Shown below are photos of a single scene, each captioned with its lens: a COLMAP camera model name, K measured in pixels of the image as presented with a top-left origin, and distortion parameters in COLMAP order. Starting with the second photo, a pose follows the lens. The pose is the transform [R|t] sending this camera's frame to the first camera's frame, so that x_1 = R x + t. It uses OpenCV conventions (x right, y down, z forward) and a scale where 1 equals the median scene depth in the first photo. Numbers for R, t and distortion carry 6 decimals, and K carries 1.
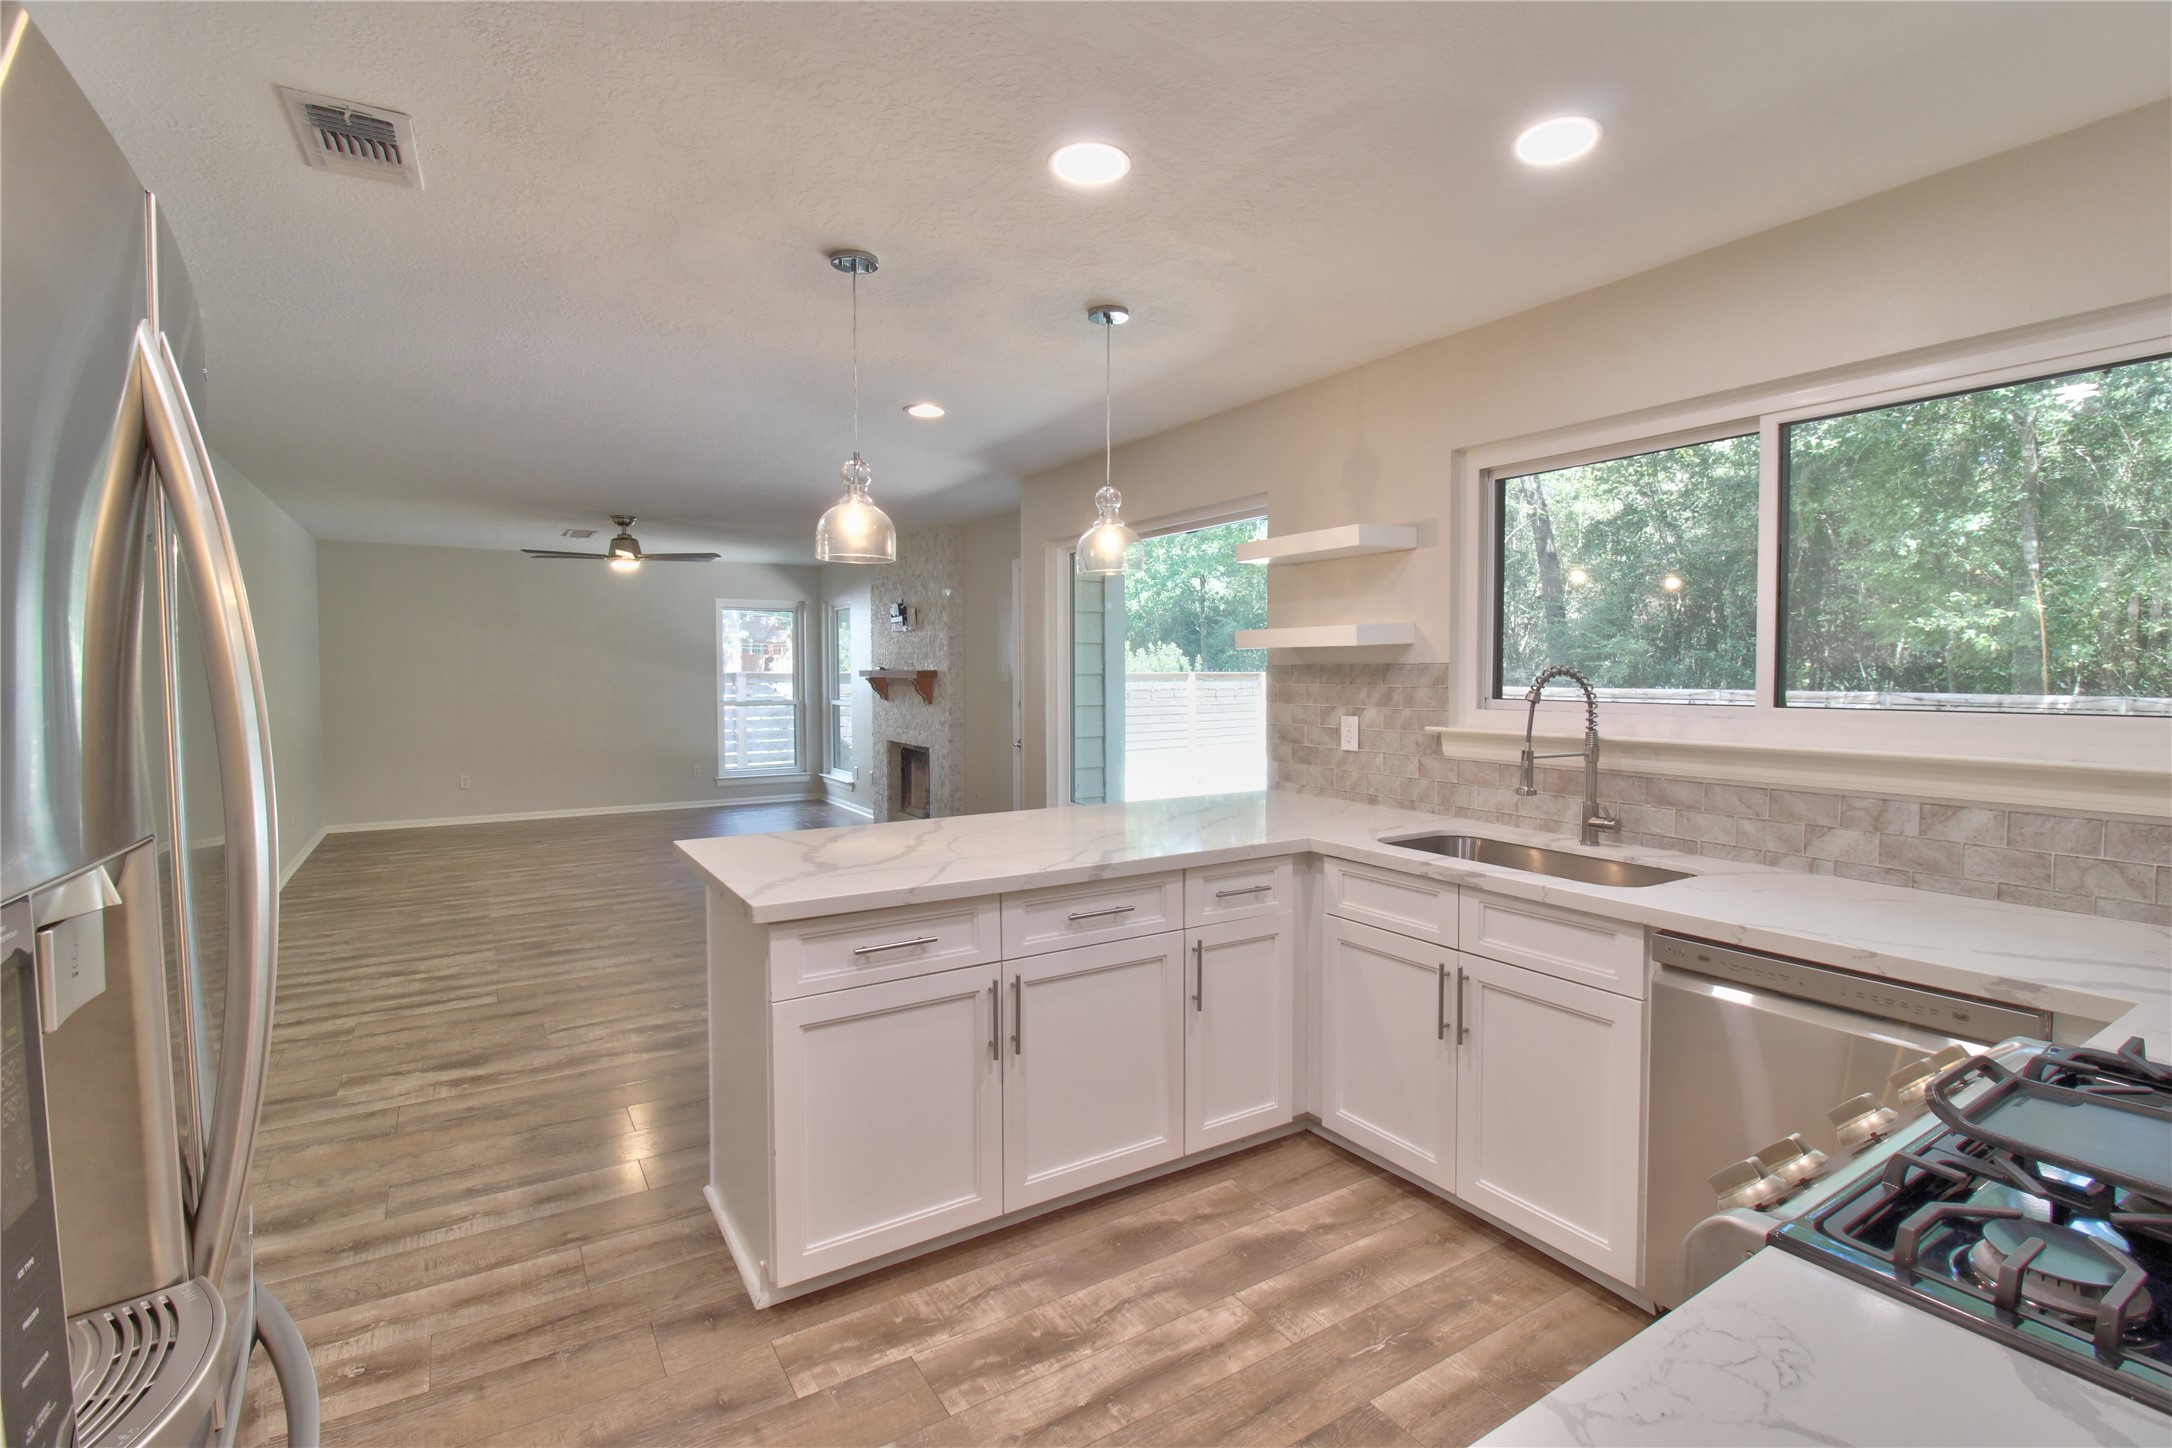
lens RADIAL K [[1003.9, 0, 1106.4], [0, 1003.9, 715.0], [0, 0, 1]] dist [-0.009379, -0.006593]
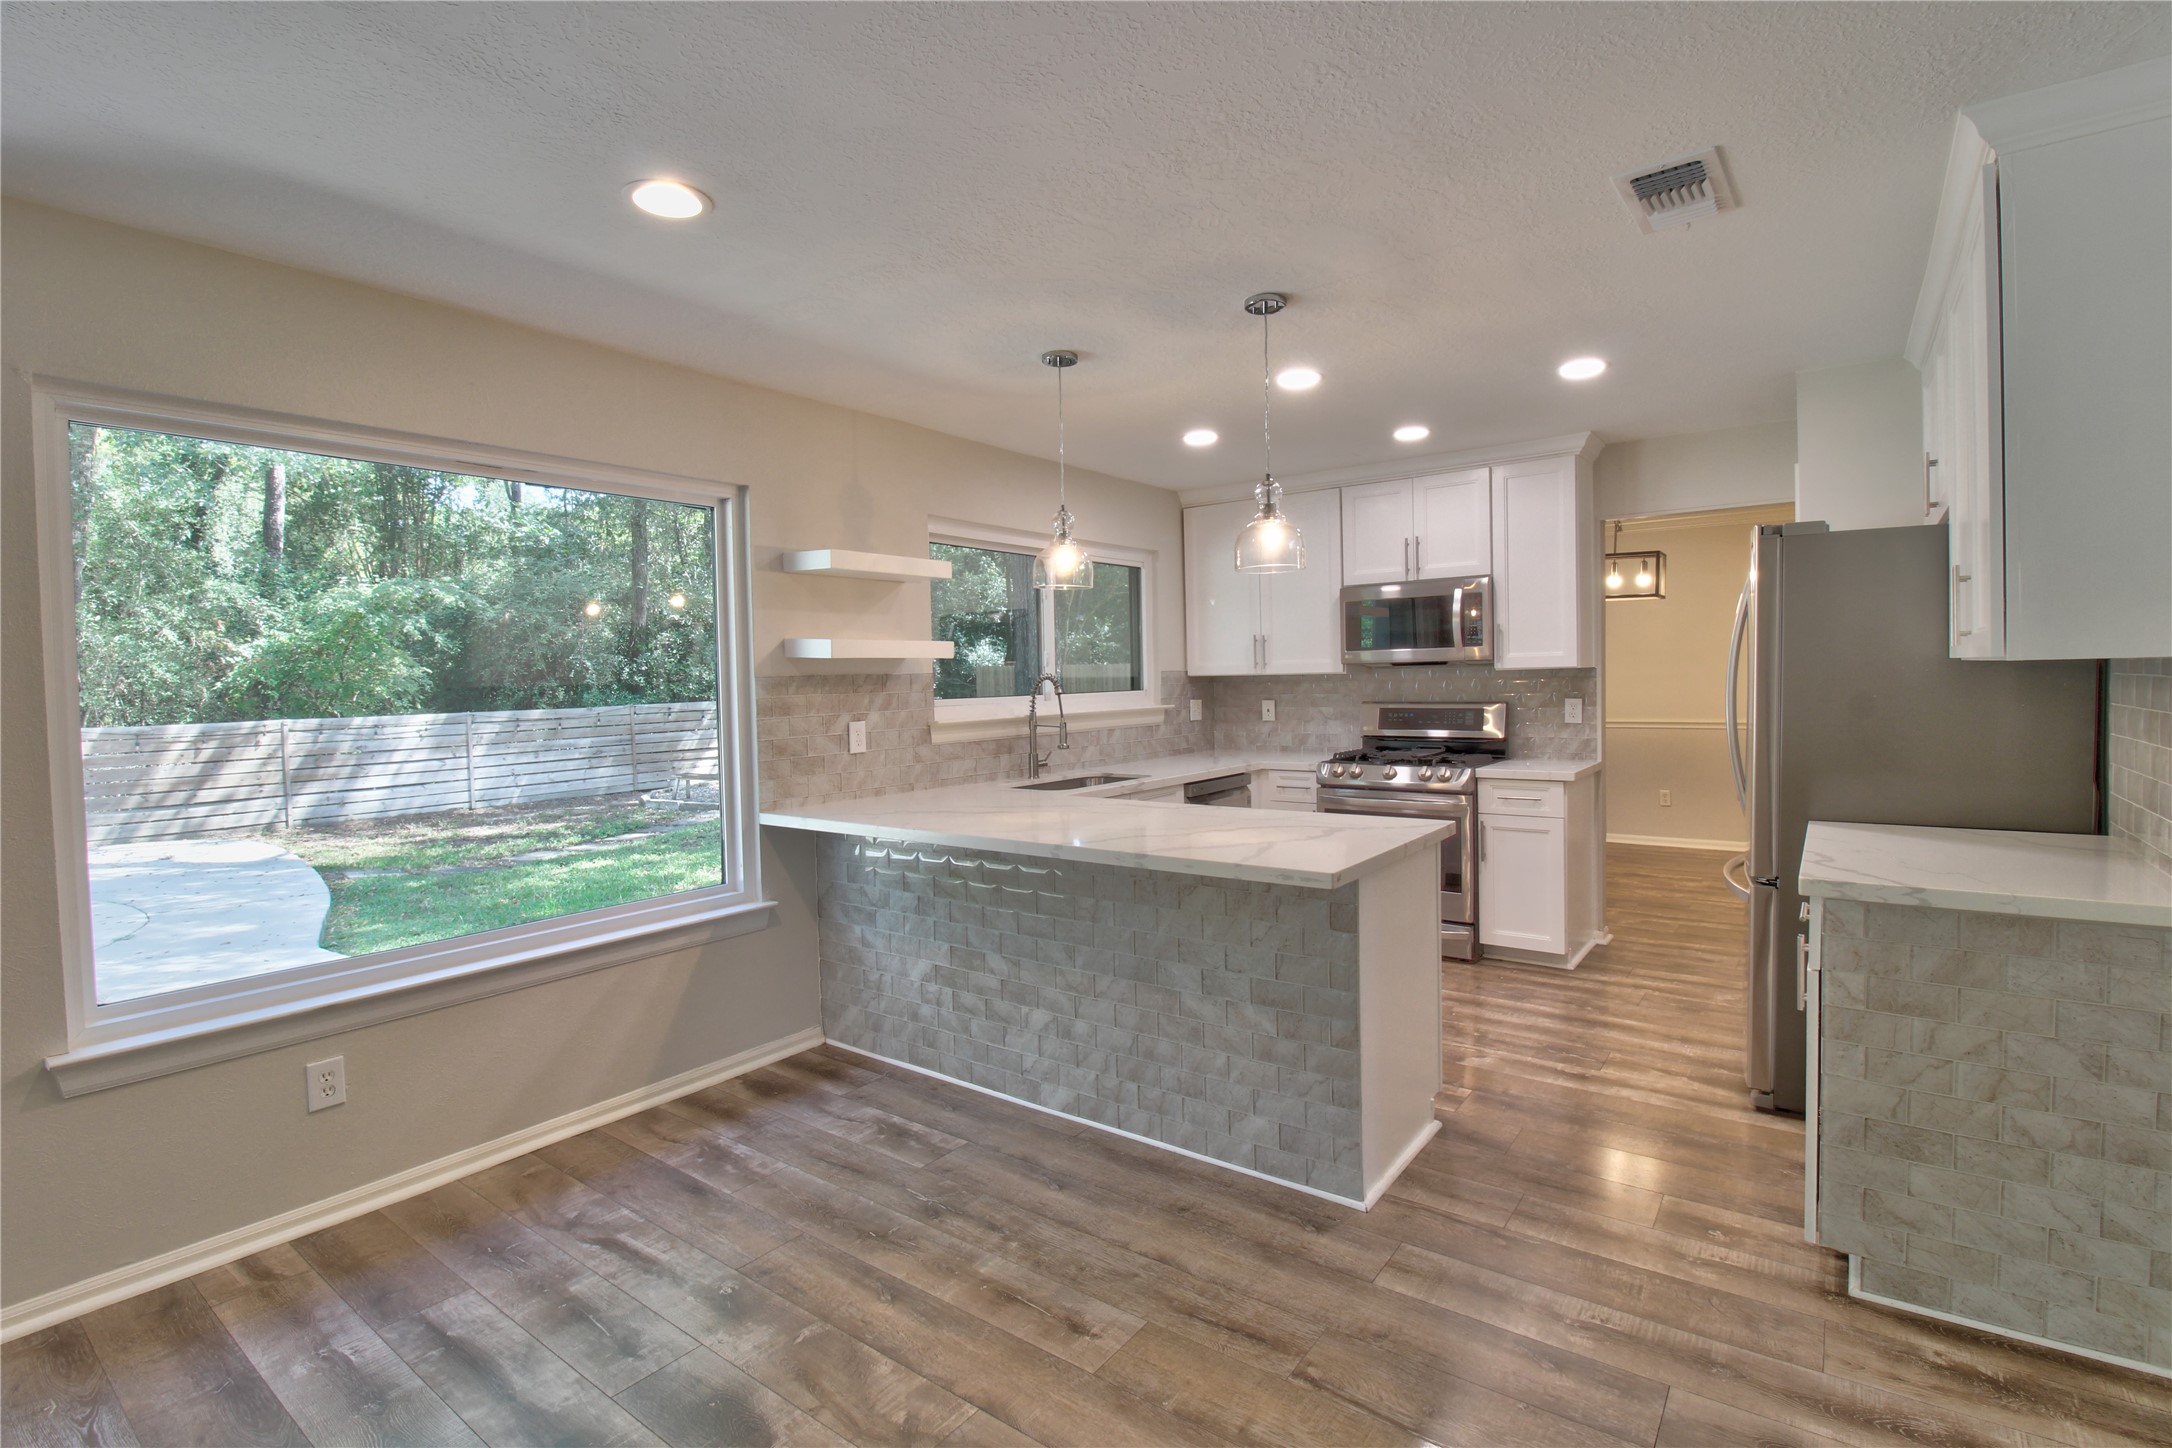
lens RADIAL K [[1003.9, 0, 1096.5], [0, 1003.9, 711.7], [0, 0, 1]] dist [-0.009379, -0.006593]
pose [[-0.351626, -0.020311, 0.935920, -0.931448], [0.067535, 0.996609, 0.047001, -0.046424], [-0.933701, 0.079734, -0.349062, 1.196342]]
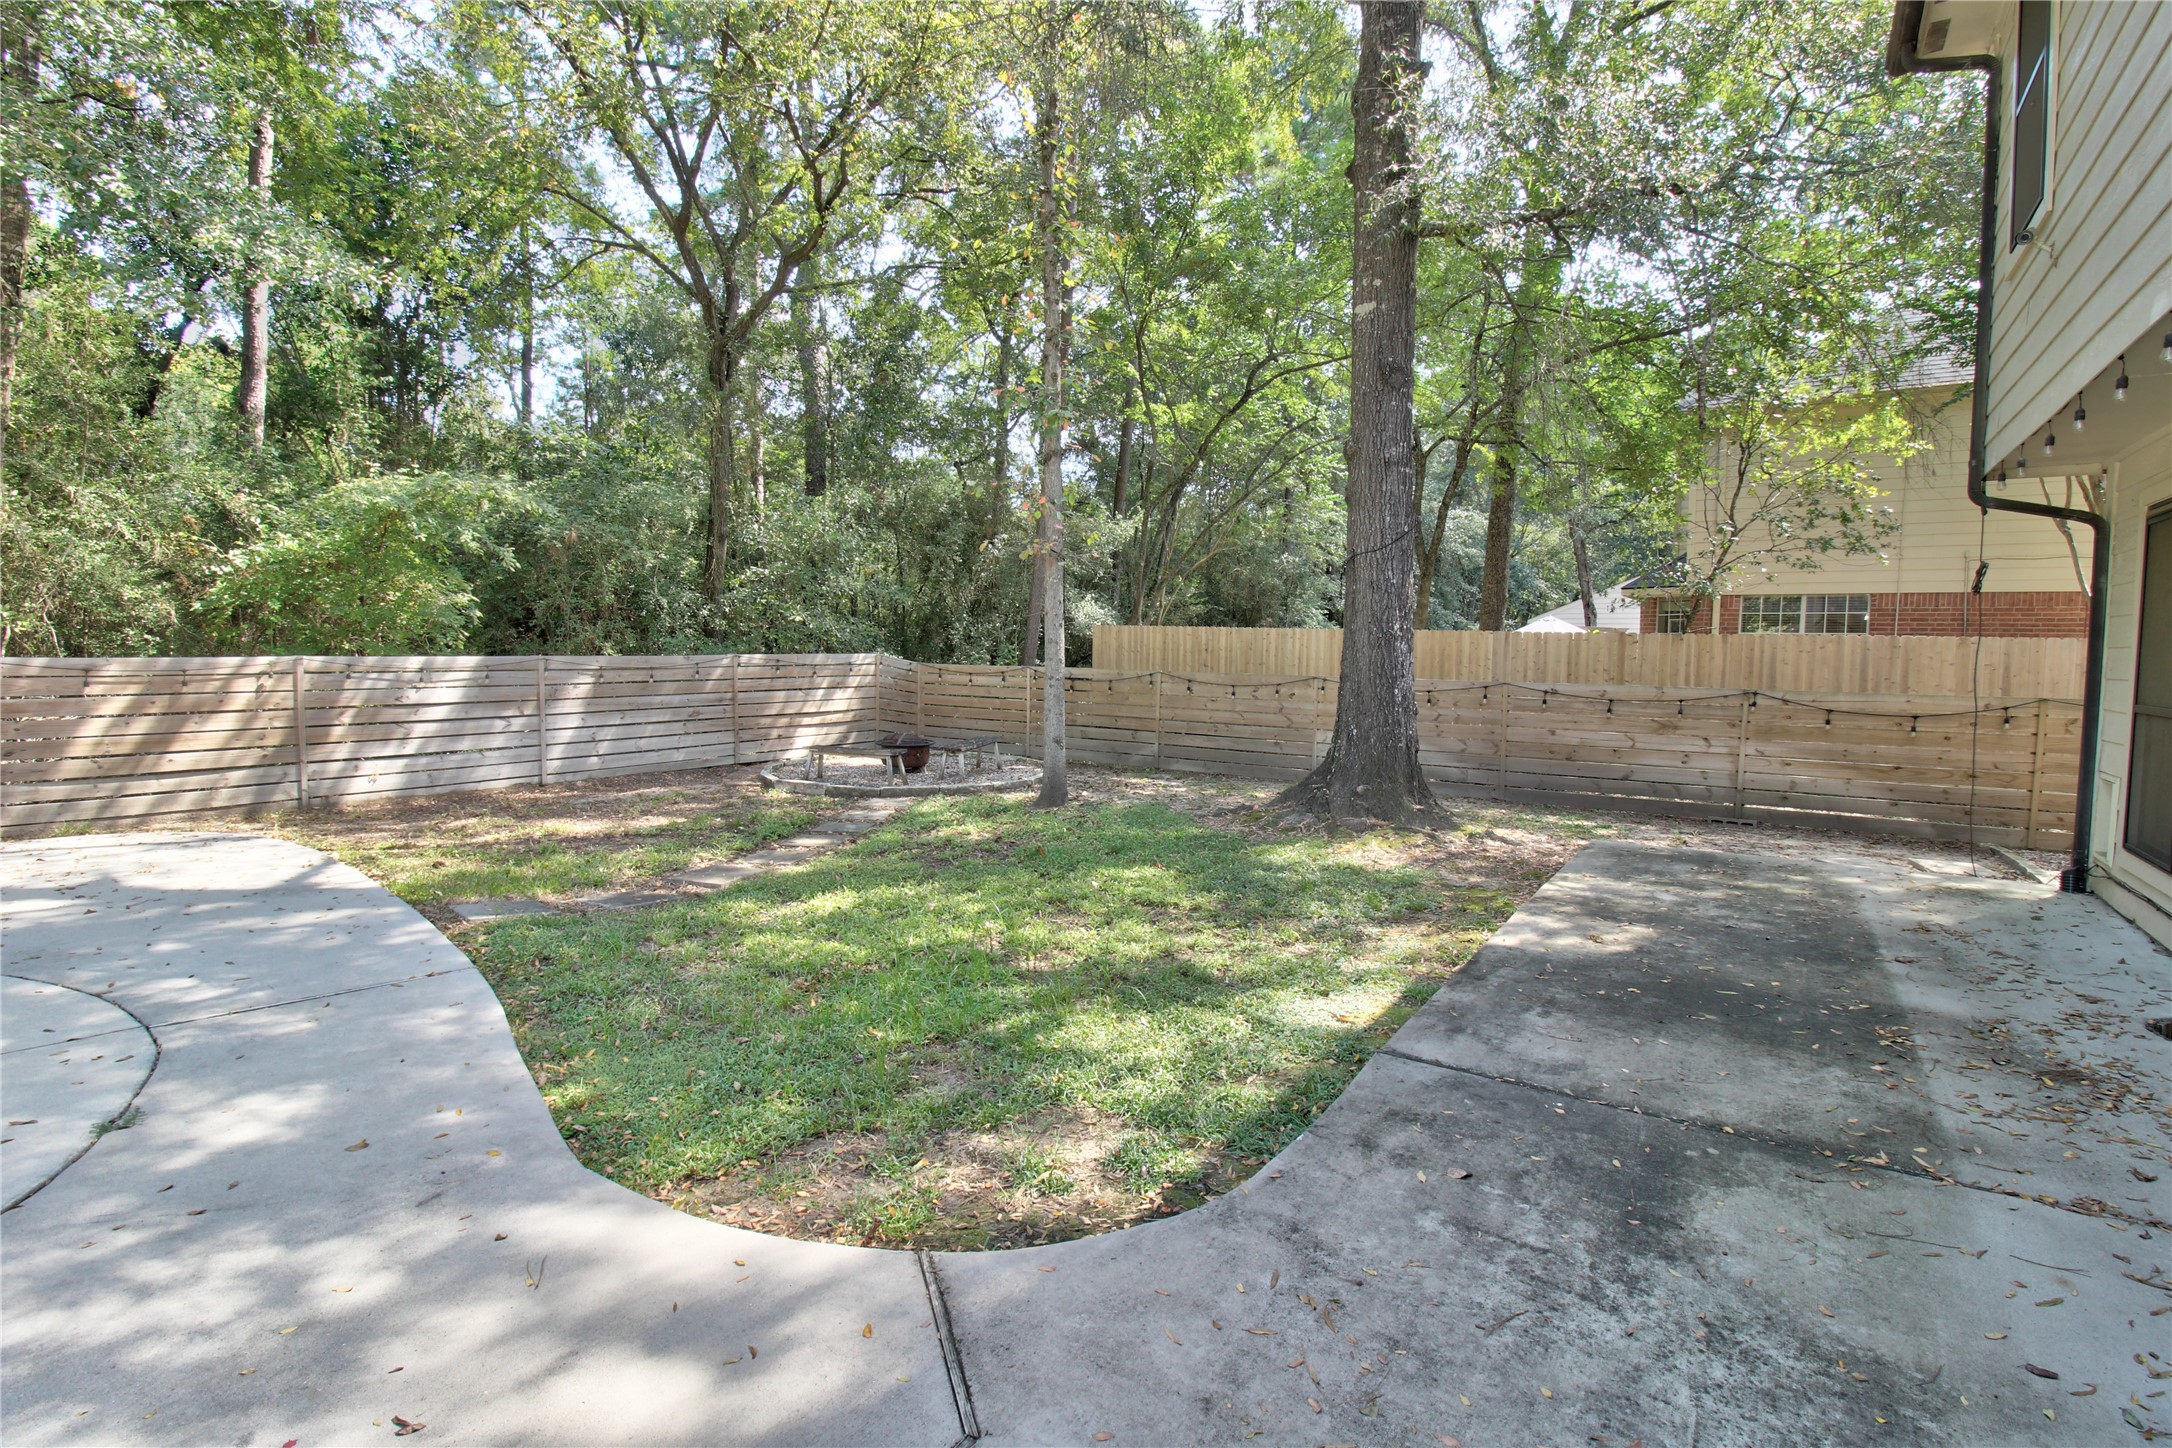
lens RADIAL K [[1003.9, 0, 1101.1], [0, 1003.9, 717.5], [0, 0, 1]] dist [-0.009379, -0.006593]
pose [[-0.399279, -0.068597, 0.914260, 0.391521], [0.025664, 0.995970, 0.085935, -0.056895], [-0.916470, 0.057775, -0.395909, 1.866711]]
